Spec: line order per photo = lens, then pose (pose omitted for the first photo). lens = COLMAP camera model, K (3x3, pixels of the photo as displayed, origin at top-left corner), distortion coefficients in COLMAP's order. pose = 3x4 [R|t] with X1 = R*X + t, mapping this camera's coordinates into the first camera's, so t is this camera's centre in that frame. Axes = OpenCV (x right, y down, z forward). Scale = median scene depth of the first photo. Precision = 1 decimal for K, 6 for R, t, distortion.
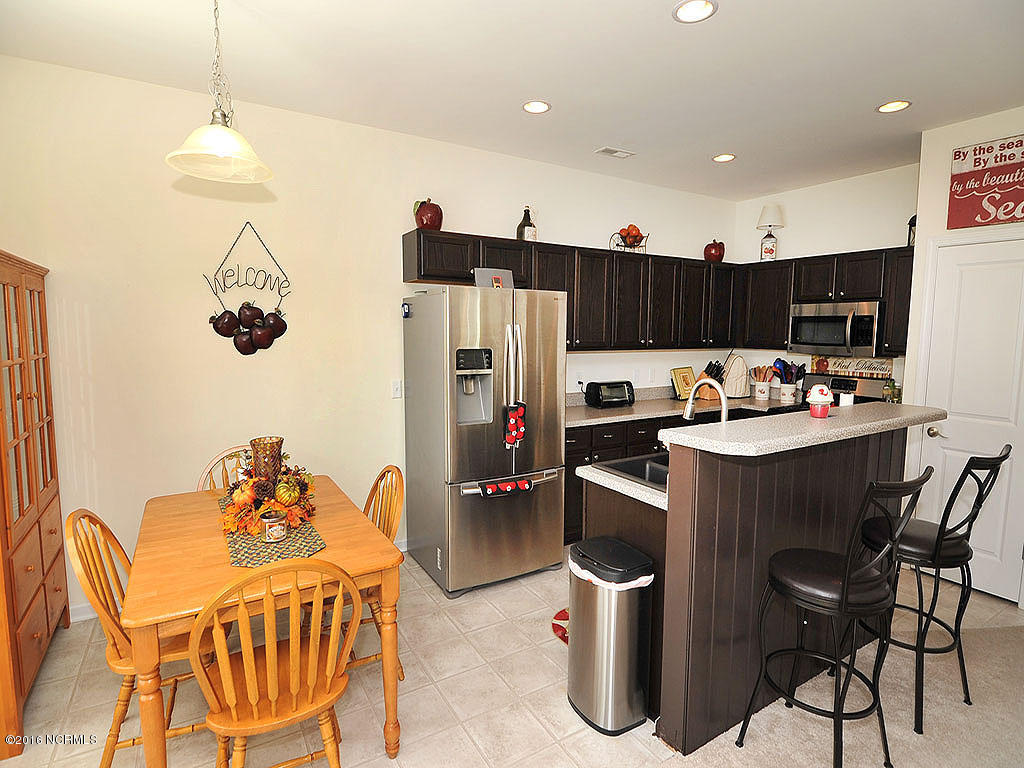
lens RADIAL K [[522.6, 0, 512.0], [0, 522.6, 384.0], [0, 0, 1]] dist [-0.020721, -0.001556]
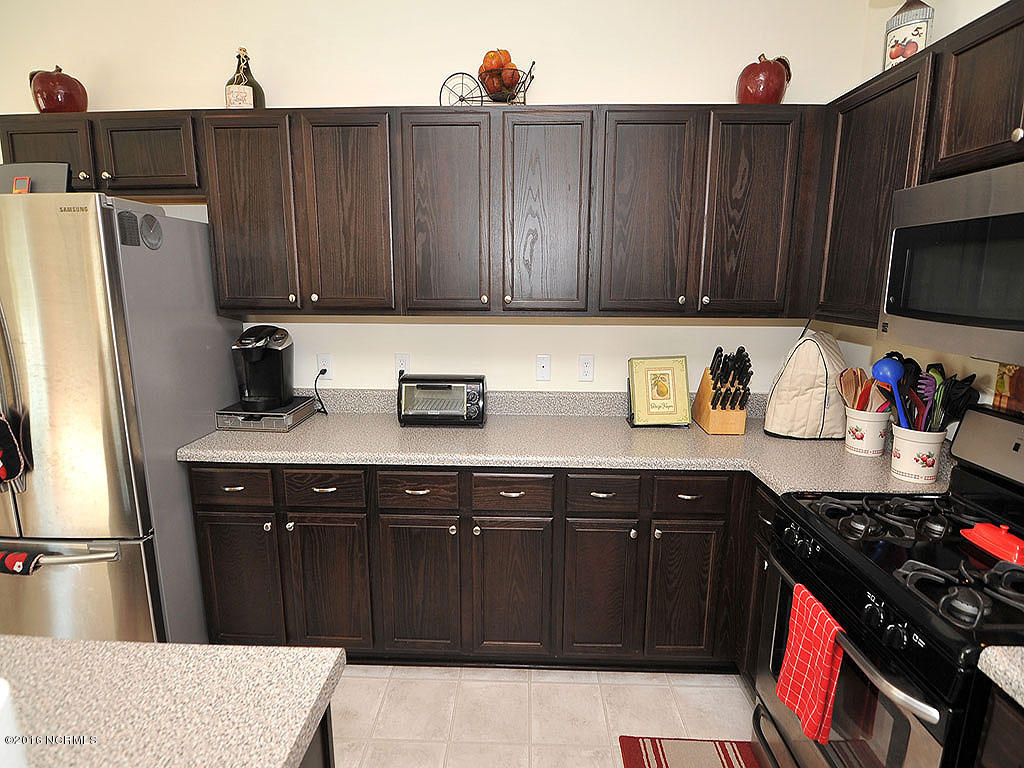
lens RADIAL K [[509.1, 0, 496.8], [0, 509.1, 370.1], [0, 0, 1]] dist [-0.020751, -0.000944]
pose [[0.839560, 0.089737, -0.535804, 0.509668], [-0.055547, 0.995274, 0.079652, -0.053520], [0.540420, -0.037110, 0.840577, 0.613231]]
